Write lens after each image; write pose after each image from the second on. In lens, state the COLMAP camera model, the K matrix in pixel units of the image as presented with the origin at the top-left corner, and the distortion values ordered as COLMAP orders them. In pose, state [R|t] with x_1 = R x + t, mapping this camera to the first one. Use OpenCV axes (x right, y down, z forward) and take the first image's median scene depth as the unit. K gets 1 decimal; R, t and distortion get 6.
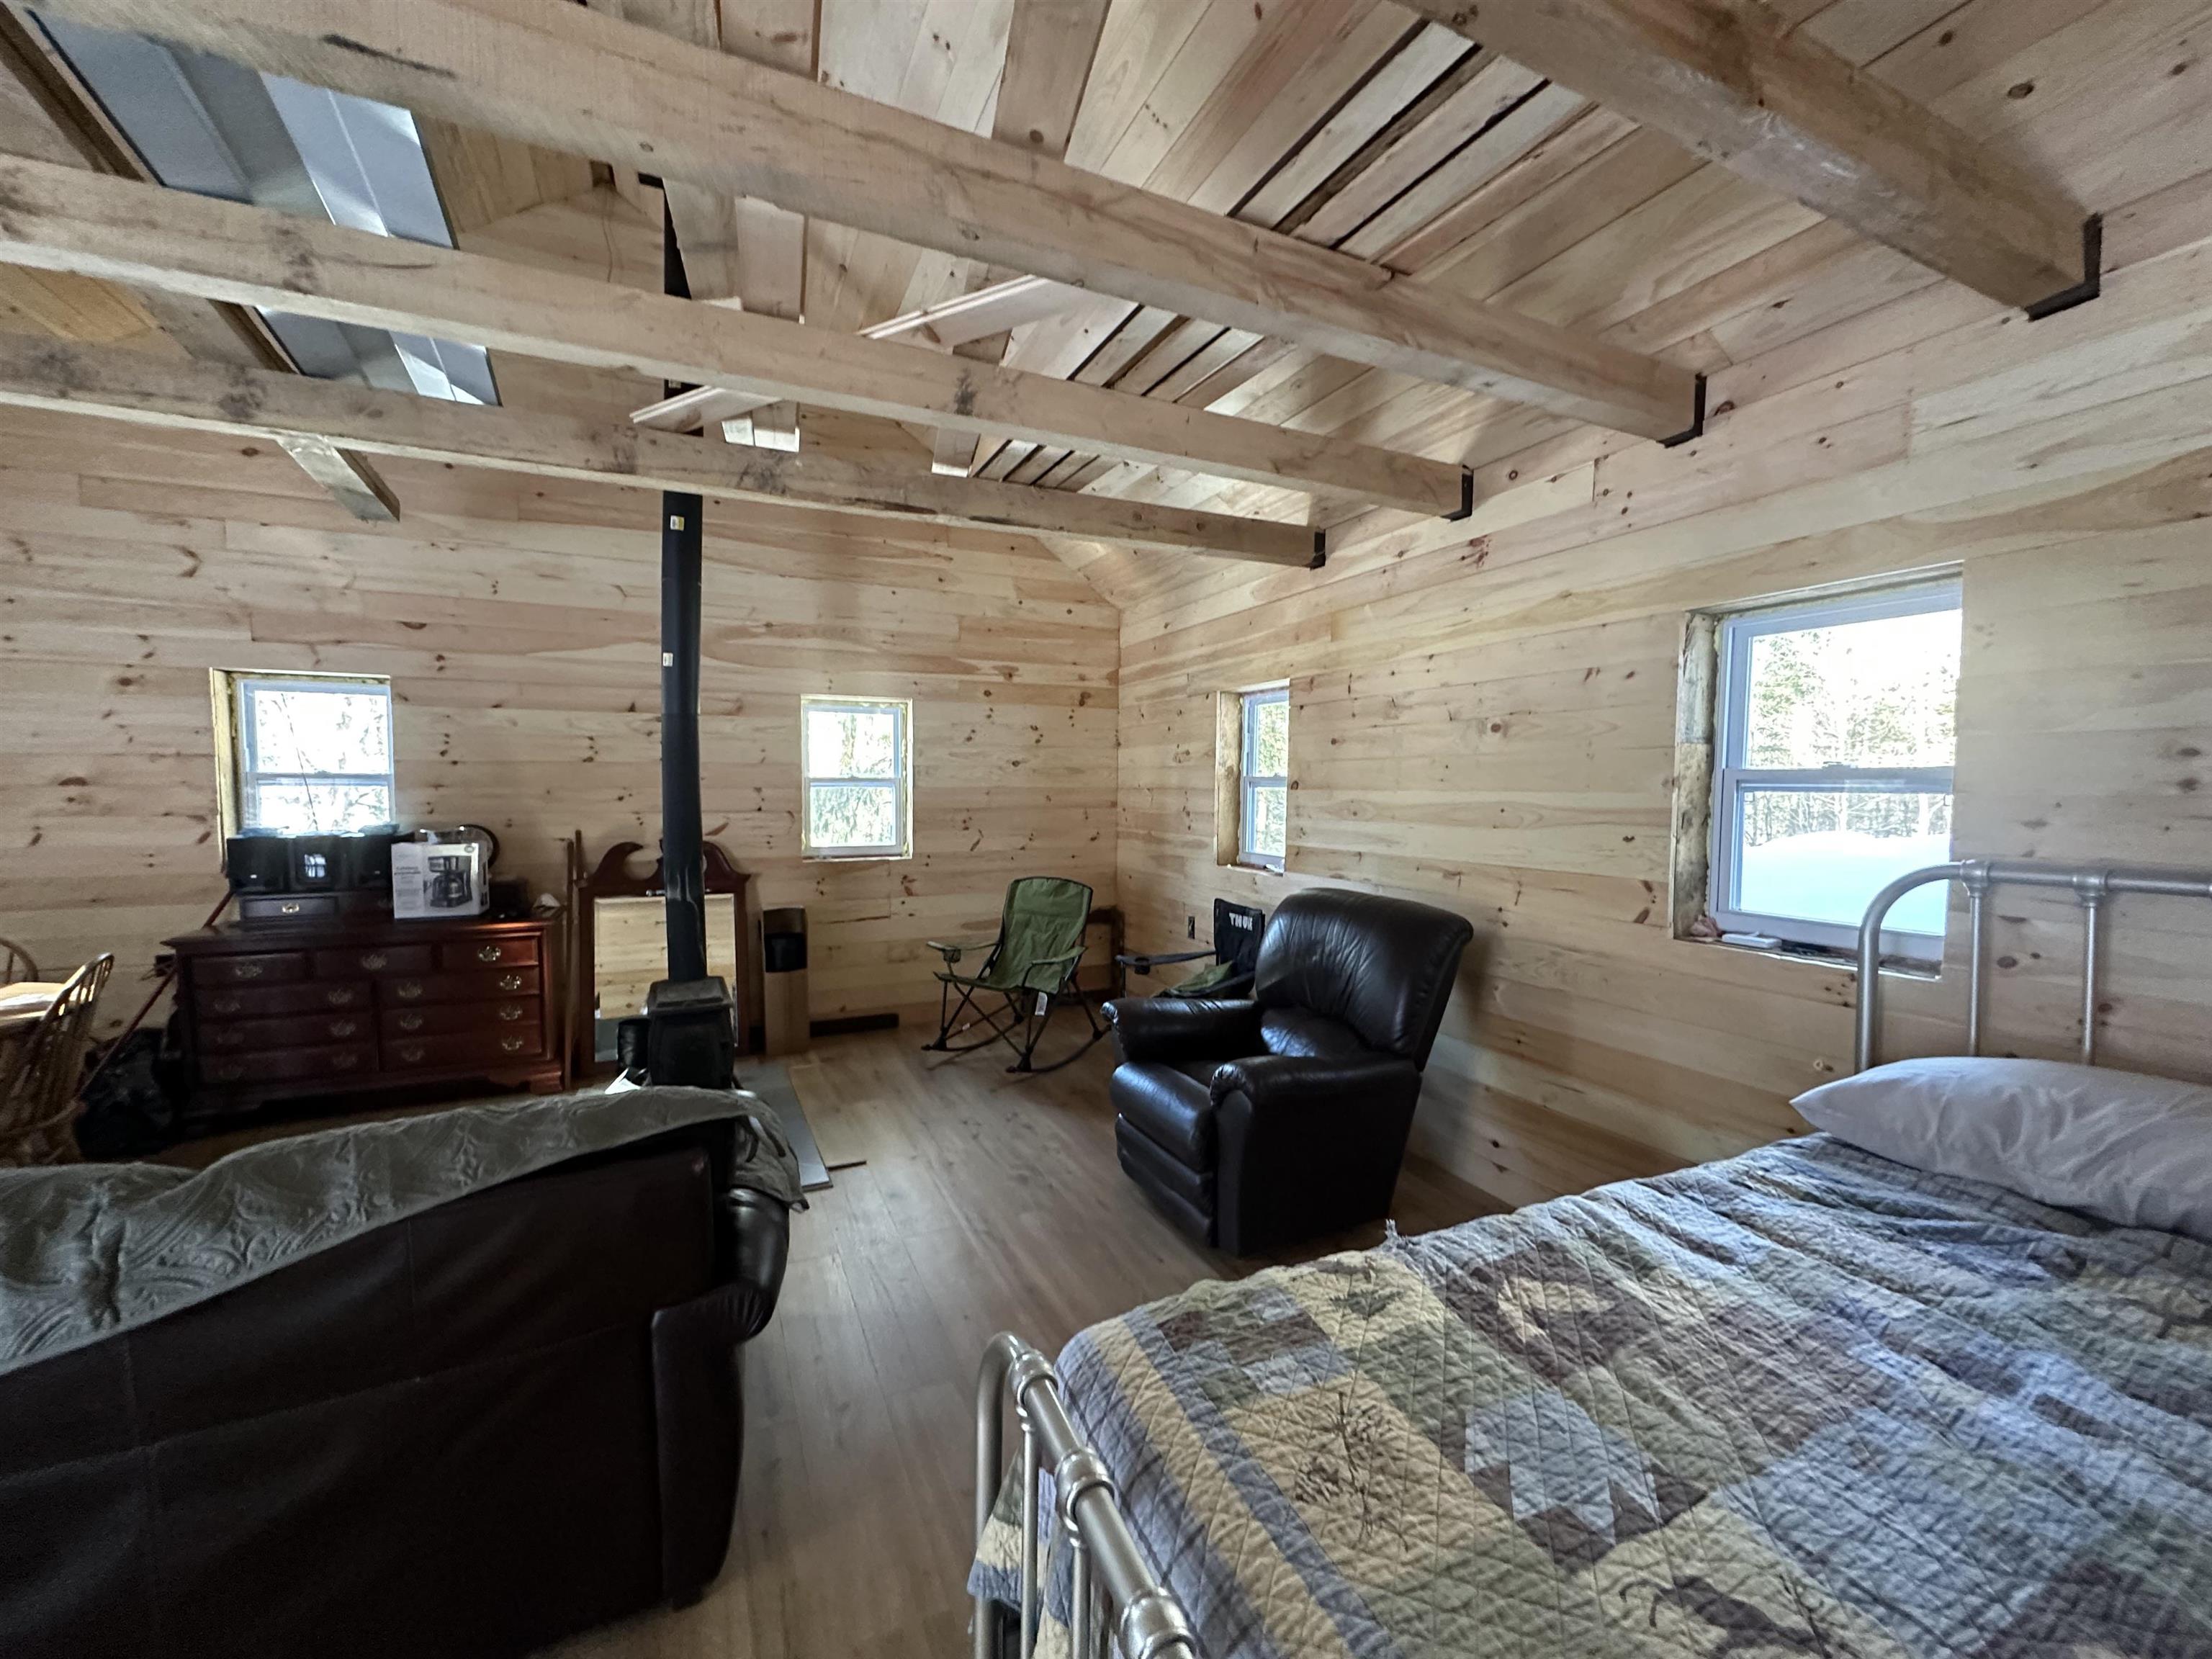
lens RADIAL K [[879.9, 0, 1106.7], [0, 879.9, 826.7], [0, 0, 1]] dist [-0.000076, 0.000982]
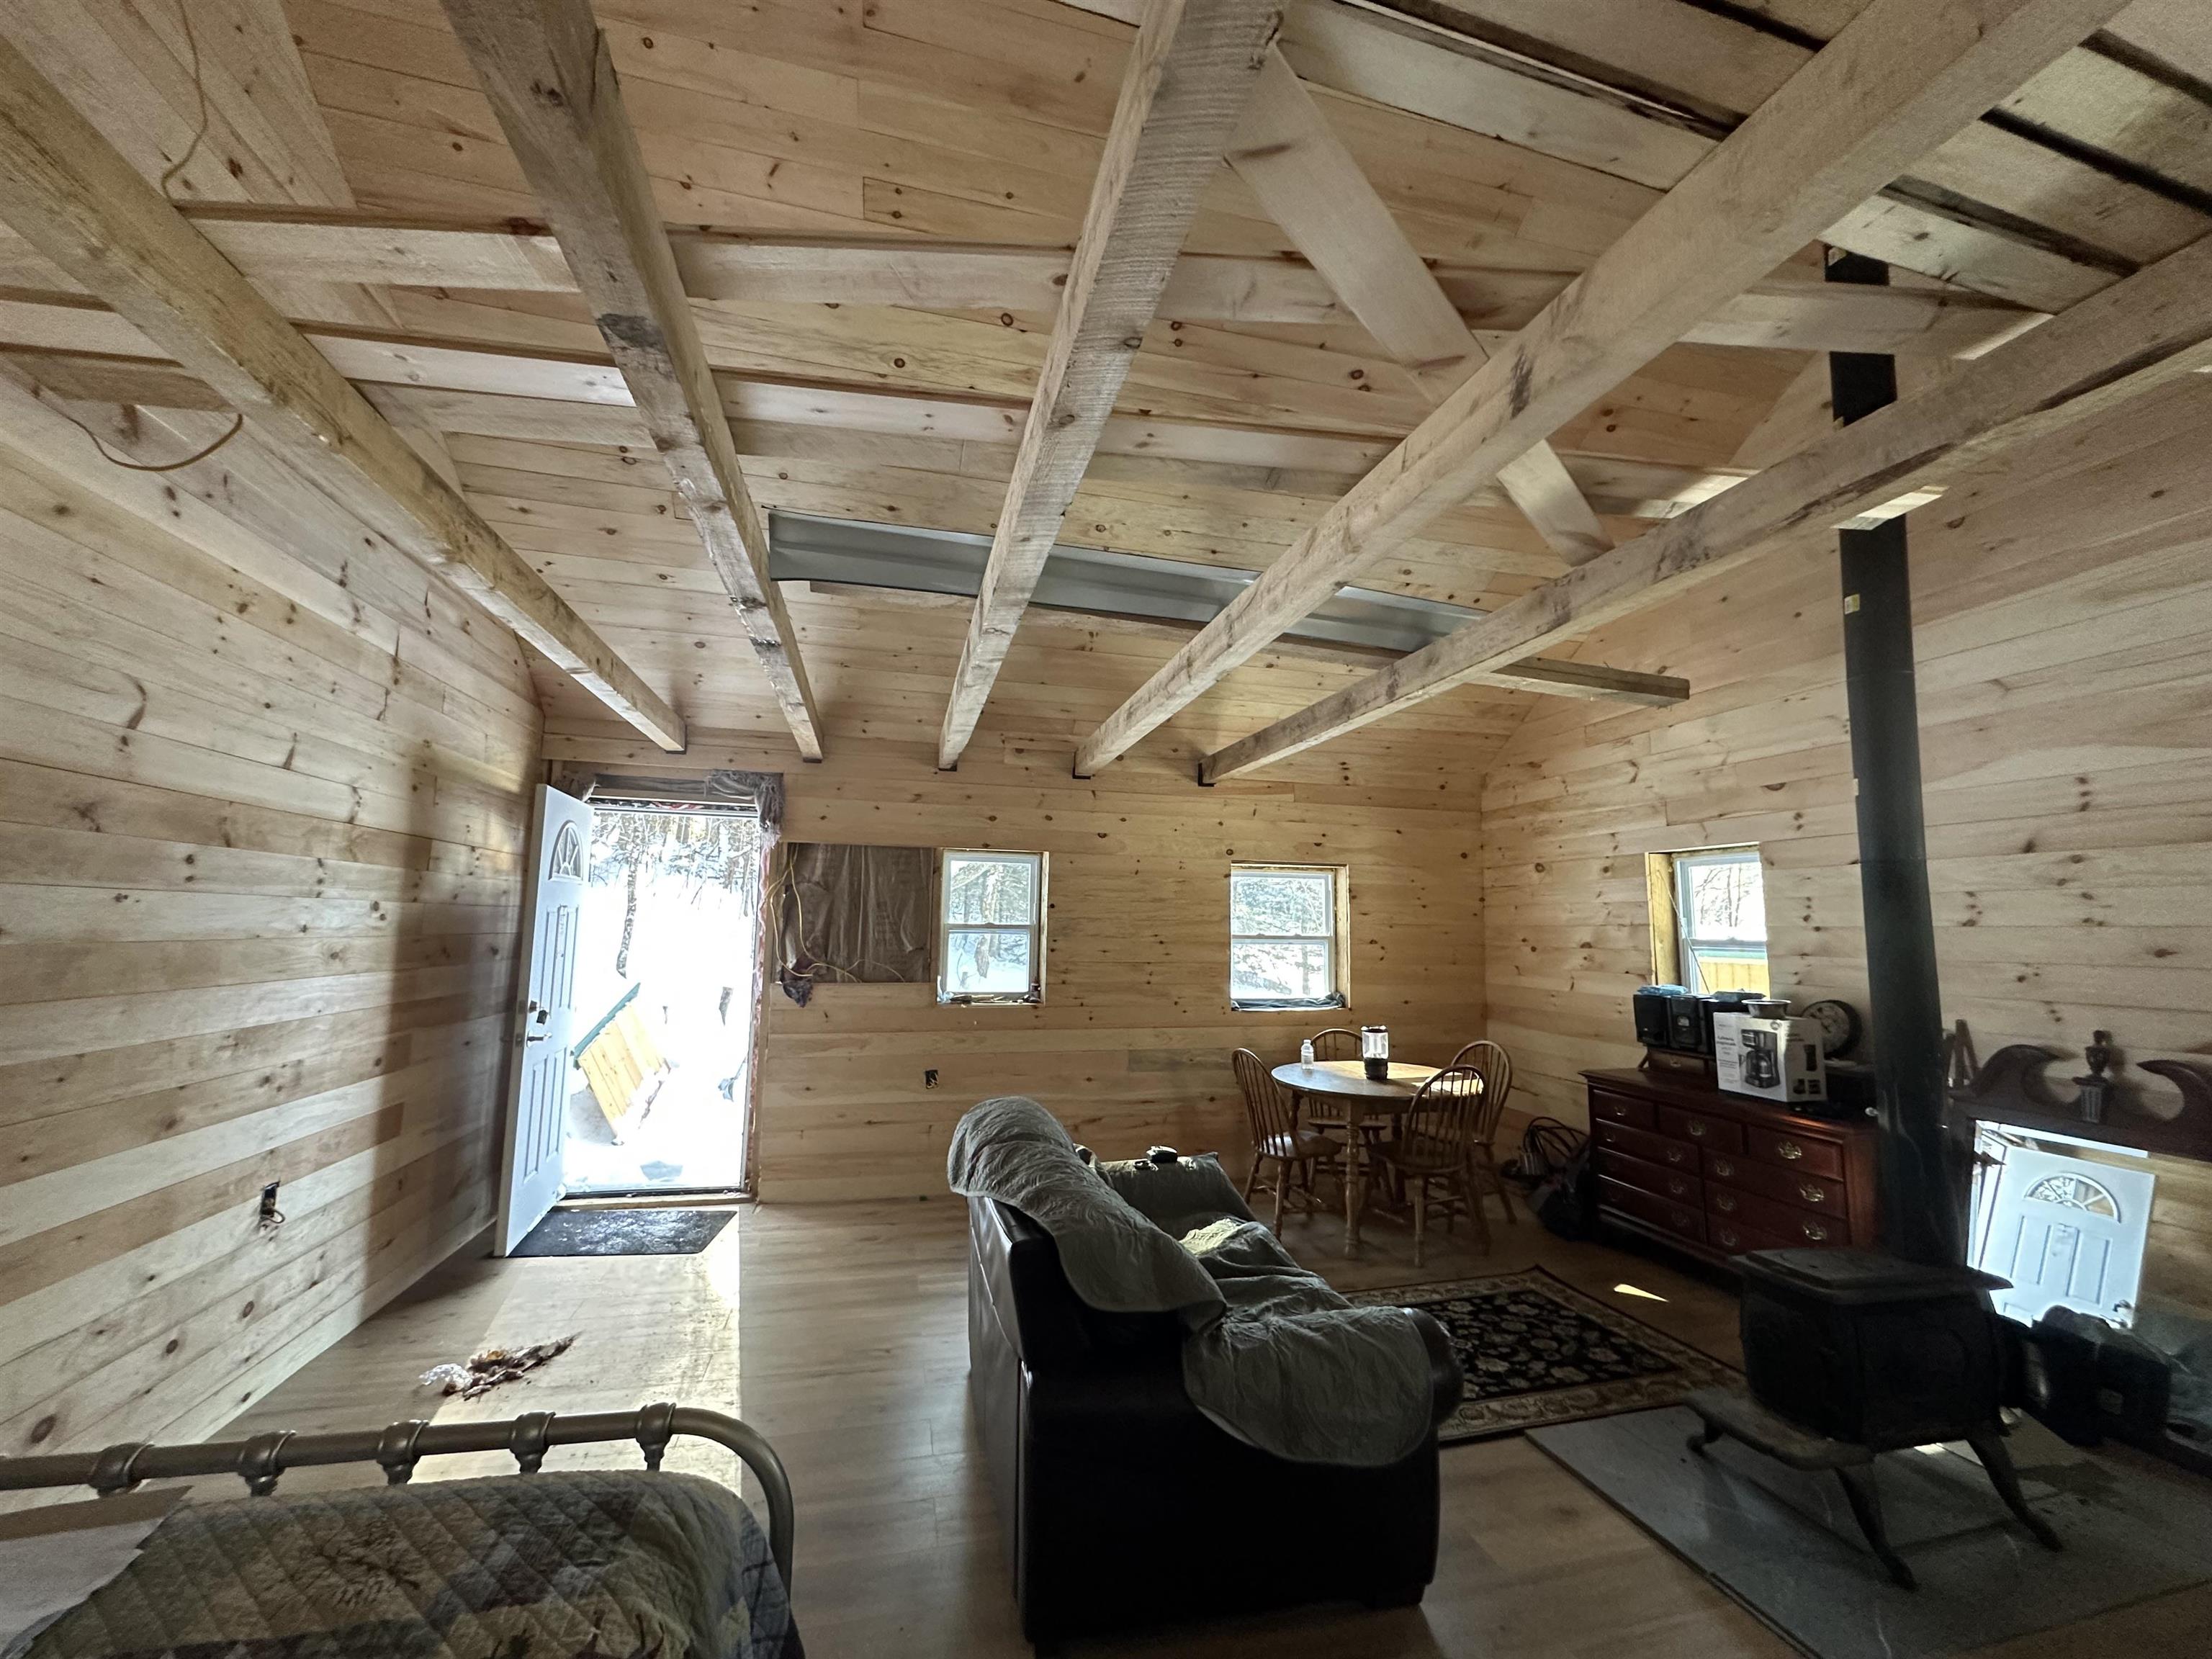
lens RADIAL K [[879.9, 0, 1109.6], [0, 879.9, 828.4], [0, 0, 1]] dist [-0.000076, 0.000982]
pose [[-0.190343, -0.117562, -0.974653, 0.318113], [-0.061214, 0.992293, -0.107735, -0.037170], [0.979807, 0.039156, -0.196072, 0.515113]]
